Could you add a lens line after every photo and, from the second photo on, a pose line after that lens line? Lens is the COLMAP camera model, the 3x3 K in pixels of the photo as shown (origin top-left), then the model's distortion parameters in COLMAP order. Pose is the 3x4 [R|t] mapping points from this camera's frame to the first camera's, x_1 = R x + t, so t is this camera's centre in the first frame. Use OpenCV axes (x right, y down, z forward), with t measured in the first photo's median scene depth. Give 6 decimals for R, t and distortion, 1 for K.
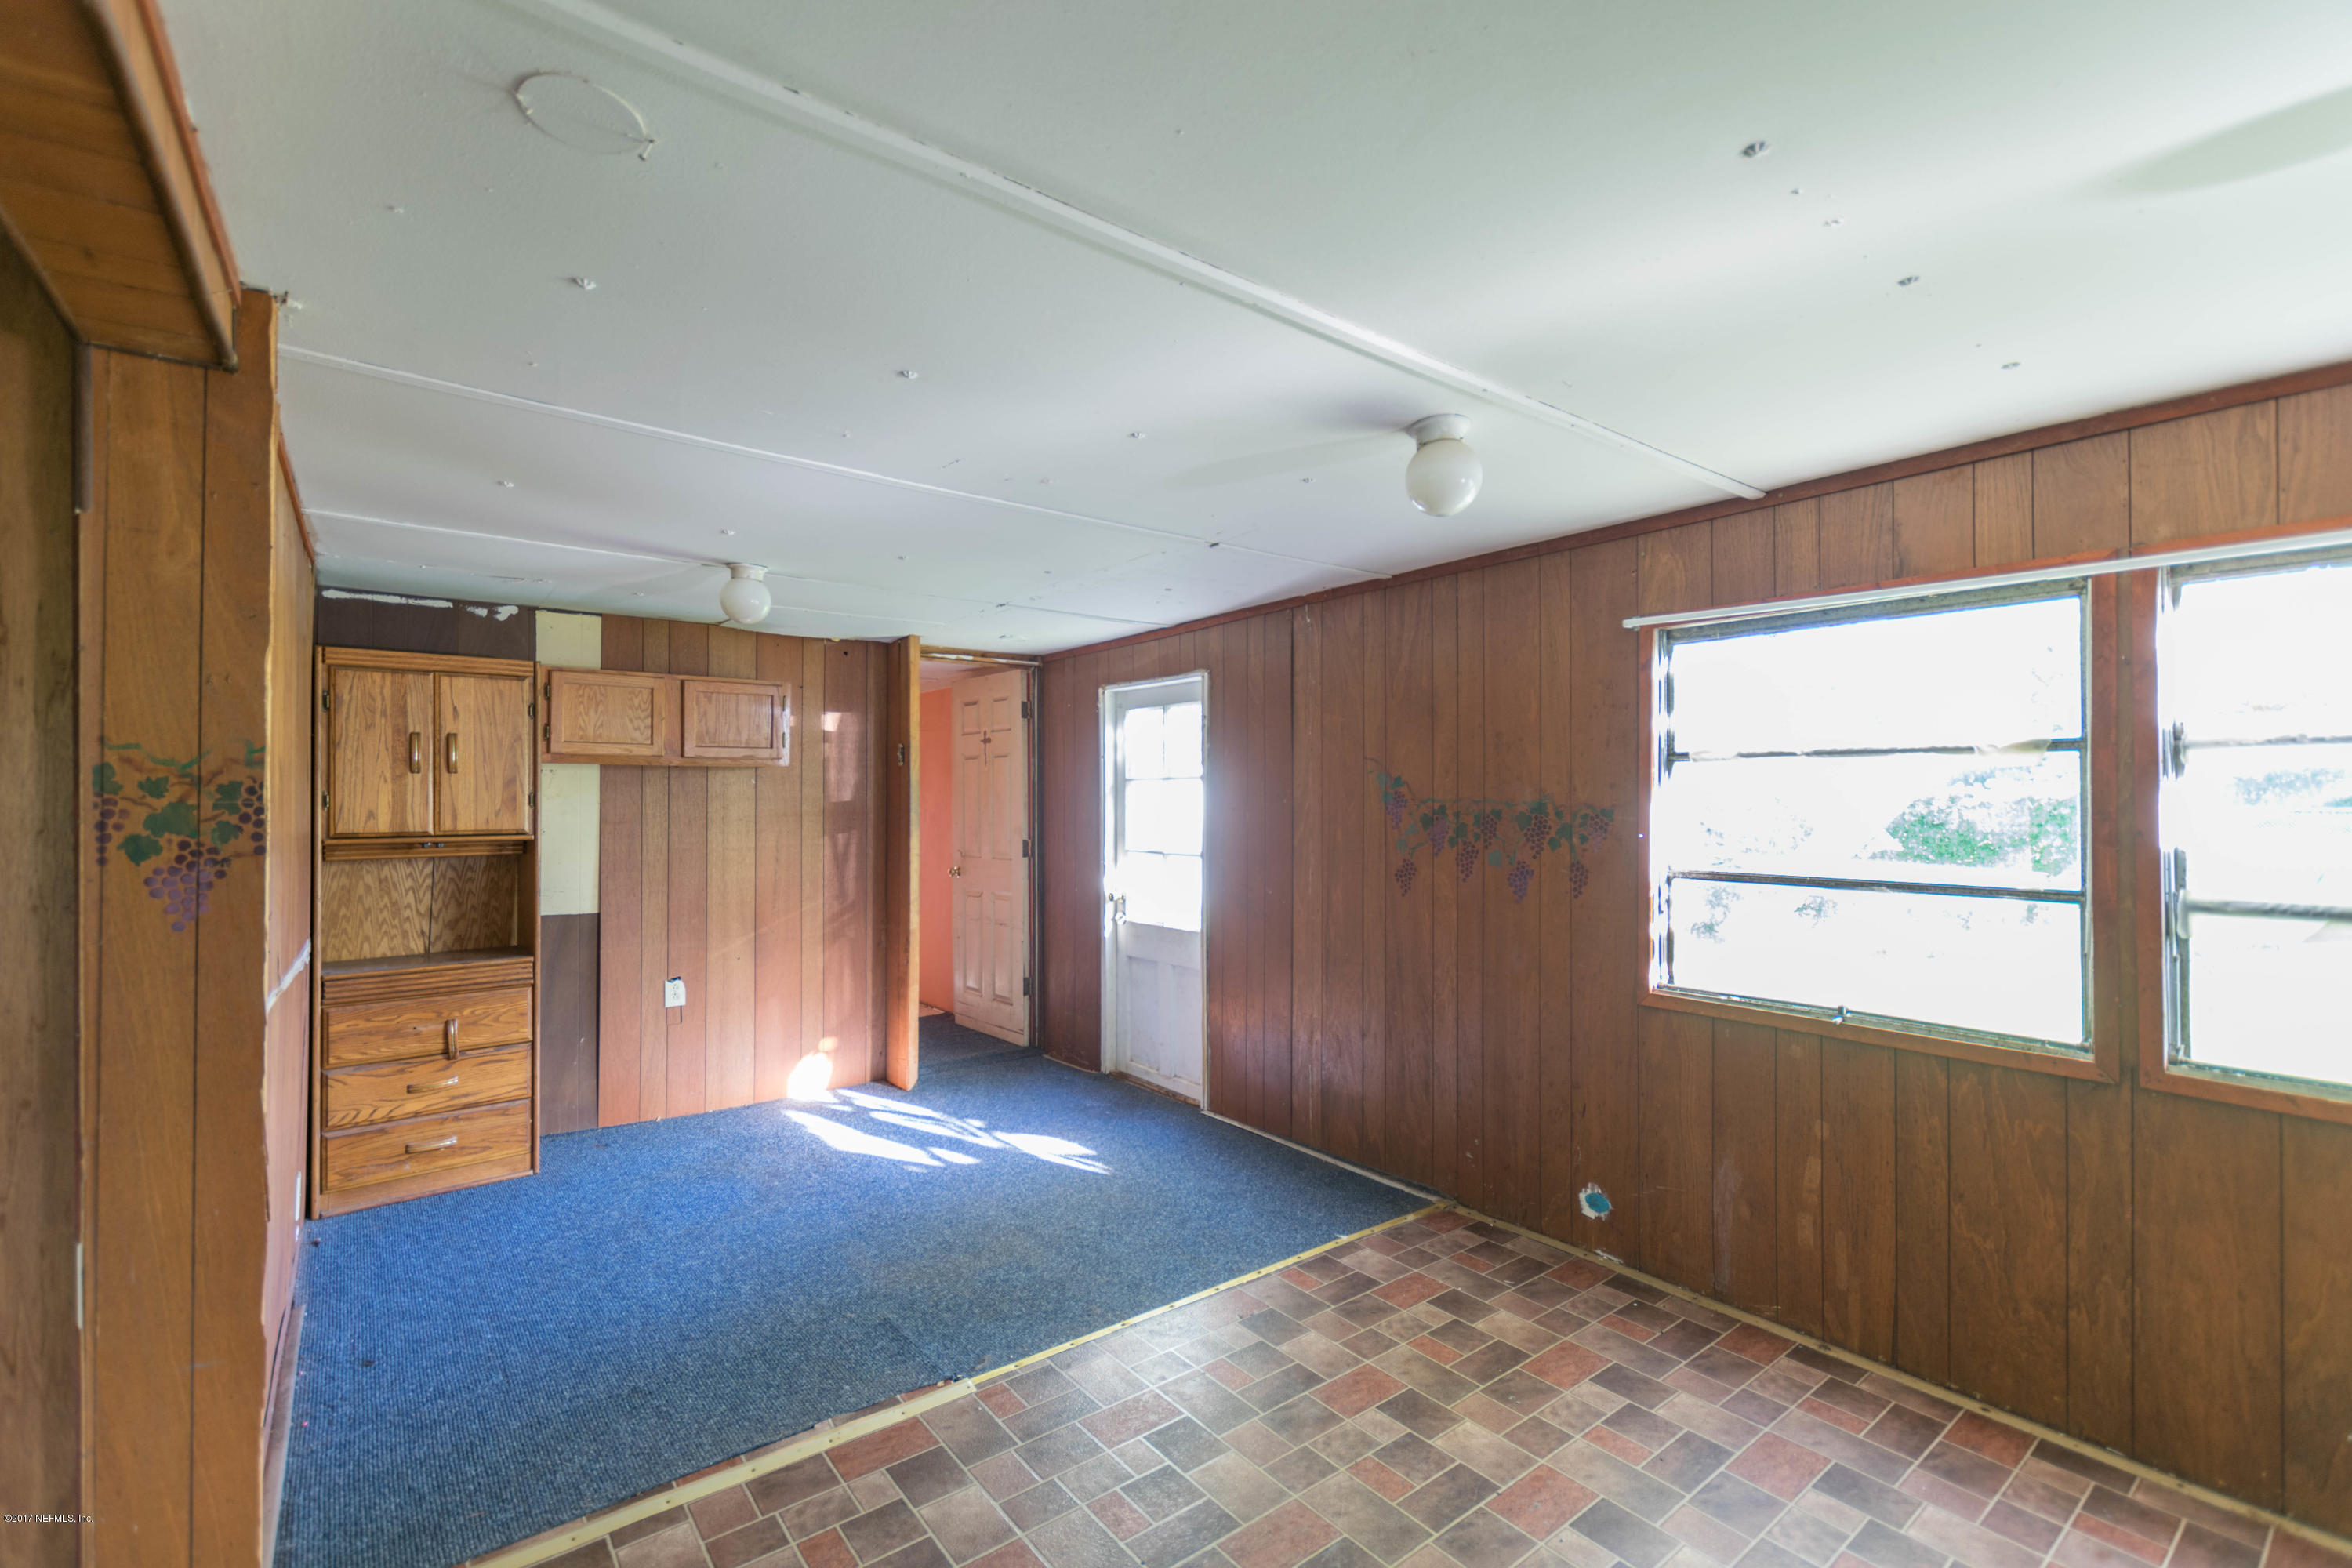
lens RADIAL K [[1025.5, 0, 1174.1], [0, 1025.5, 787.7], [0, 0, 1]] dist [0.011242, -0.000002]
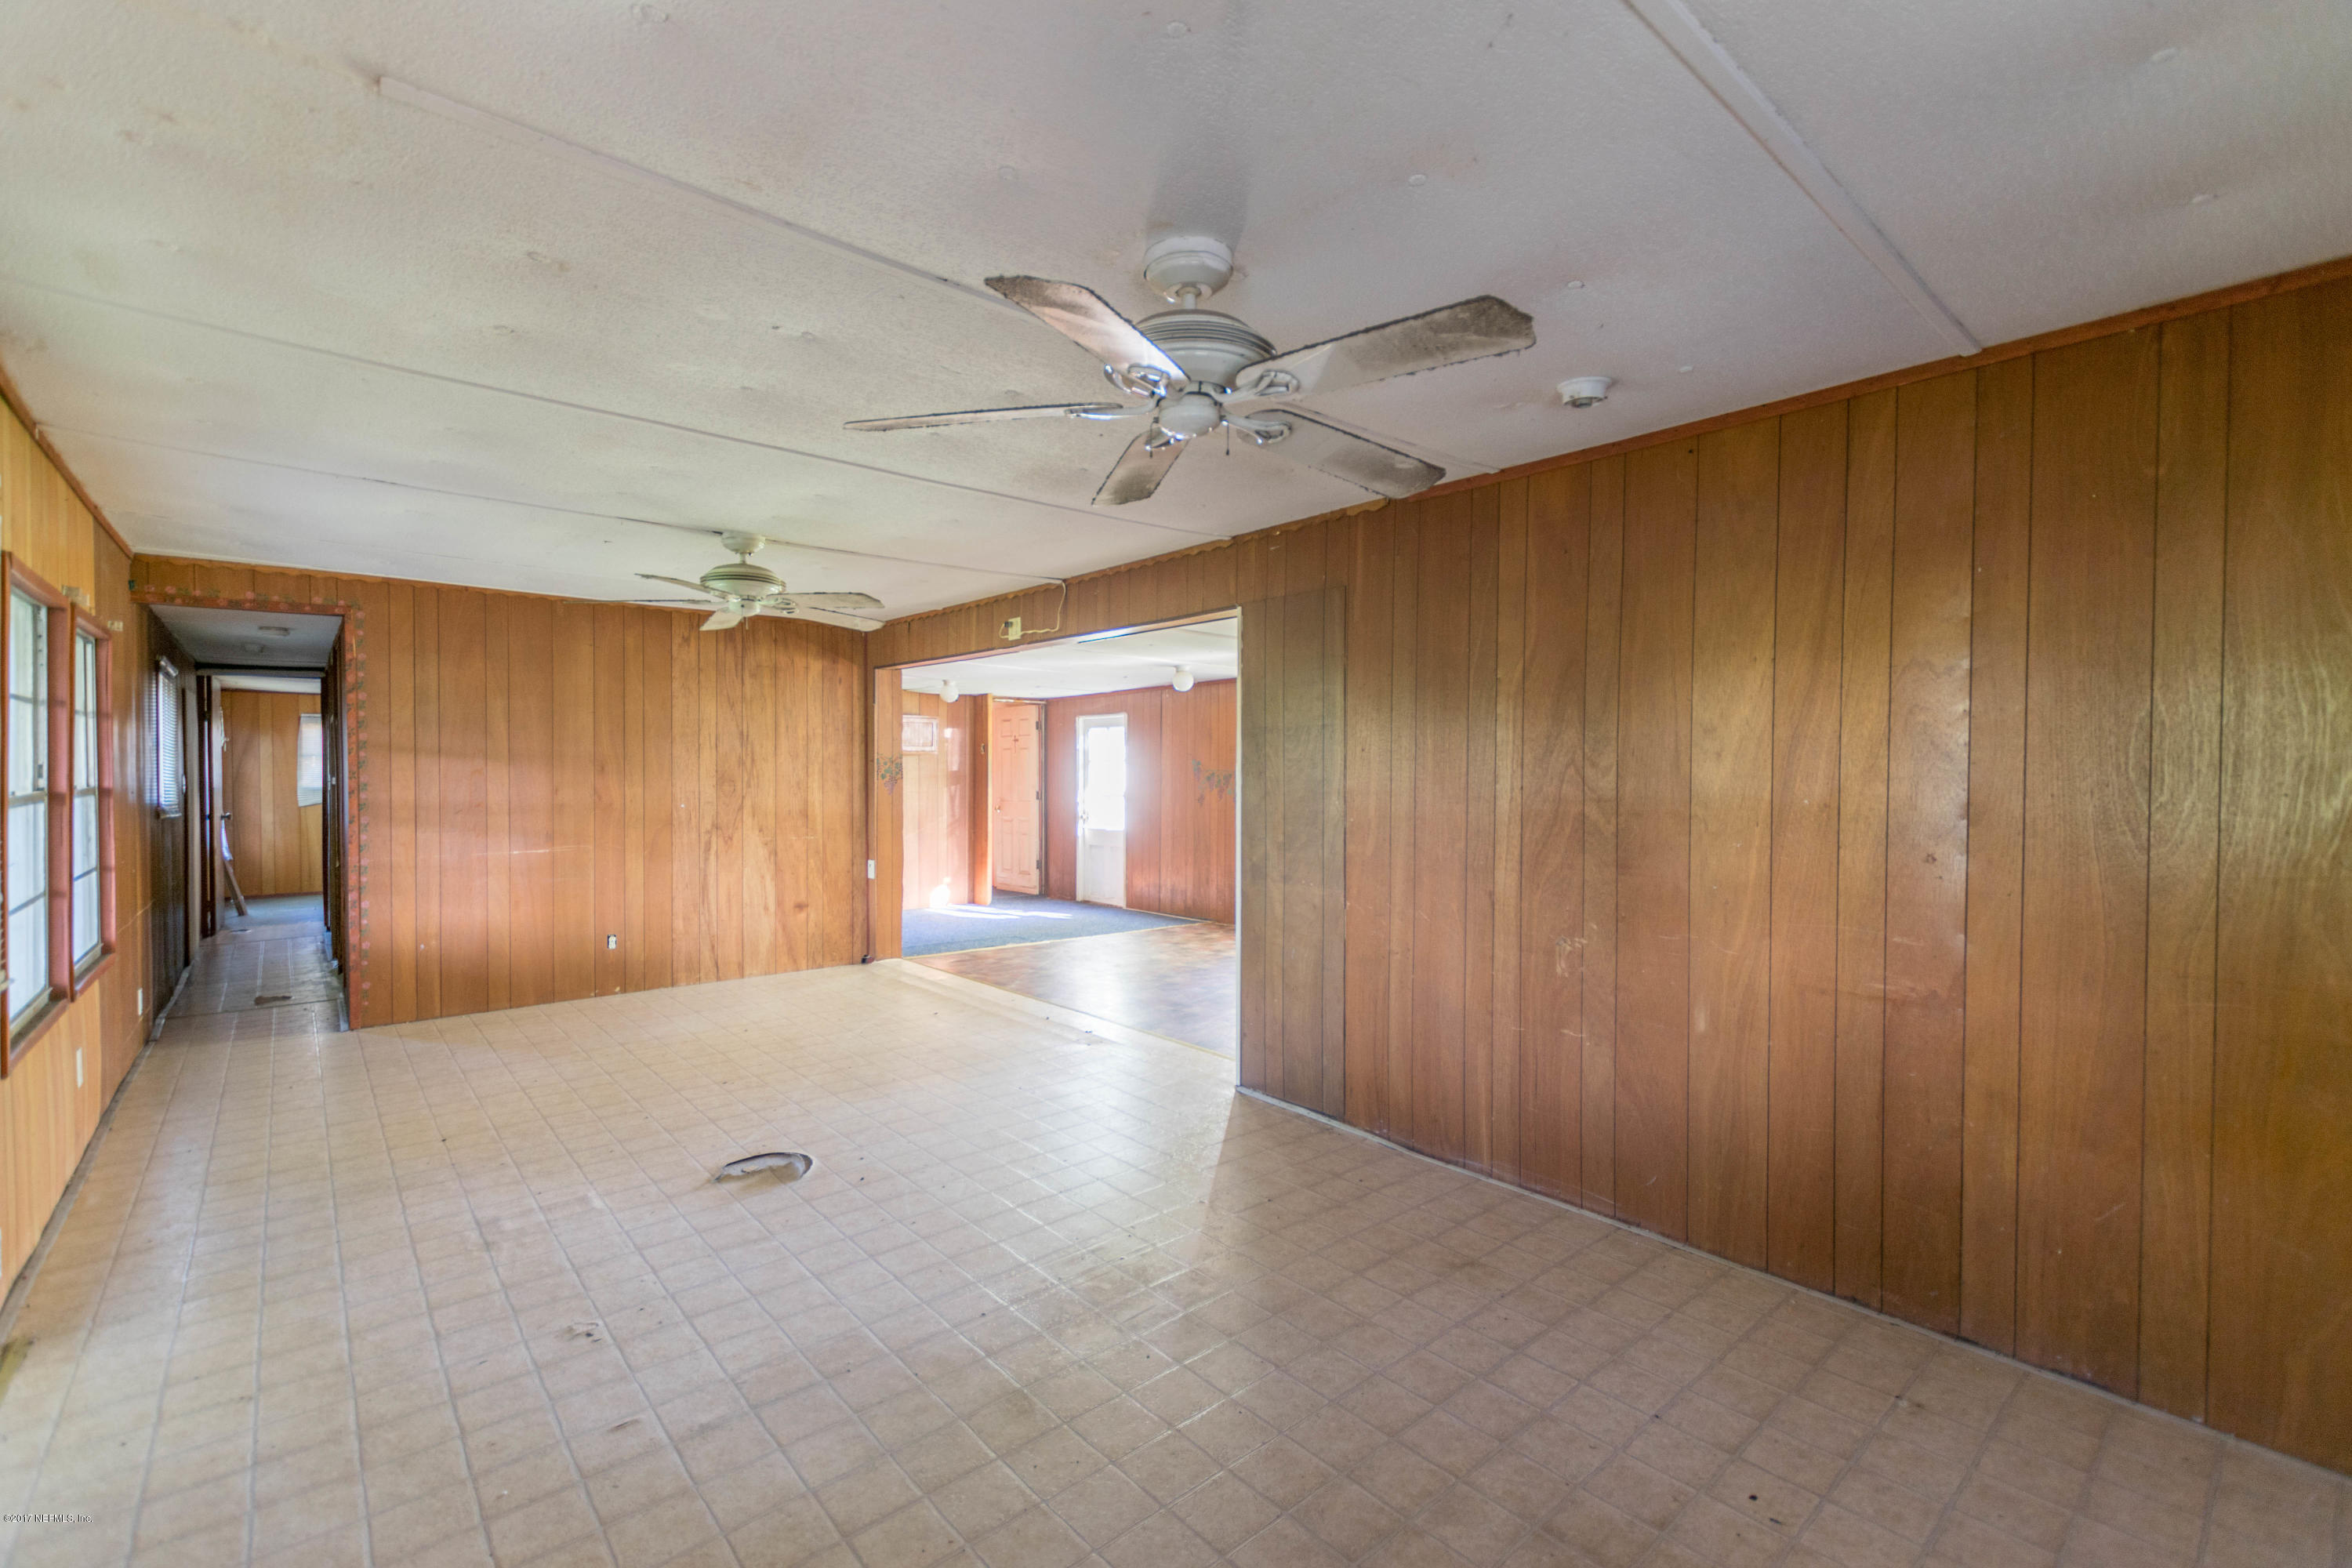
lens RADIAL K [[1025.5, 0, 1180.2], [0, 1025.5, 784.2], [0, 0, 1]] dist [0.011242, -0.000002]
pose [[0.998921, 0.005010, 0.046181, 0.042860], [-0.005872, 0.999811, 0.018540, -0.000544], [-0.046079, -0.018791, 0.998761, -1.105343]]
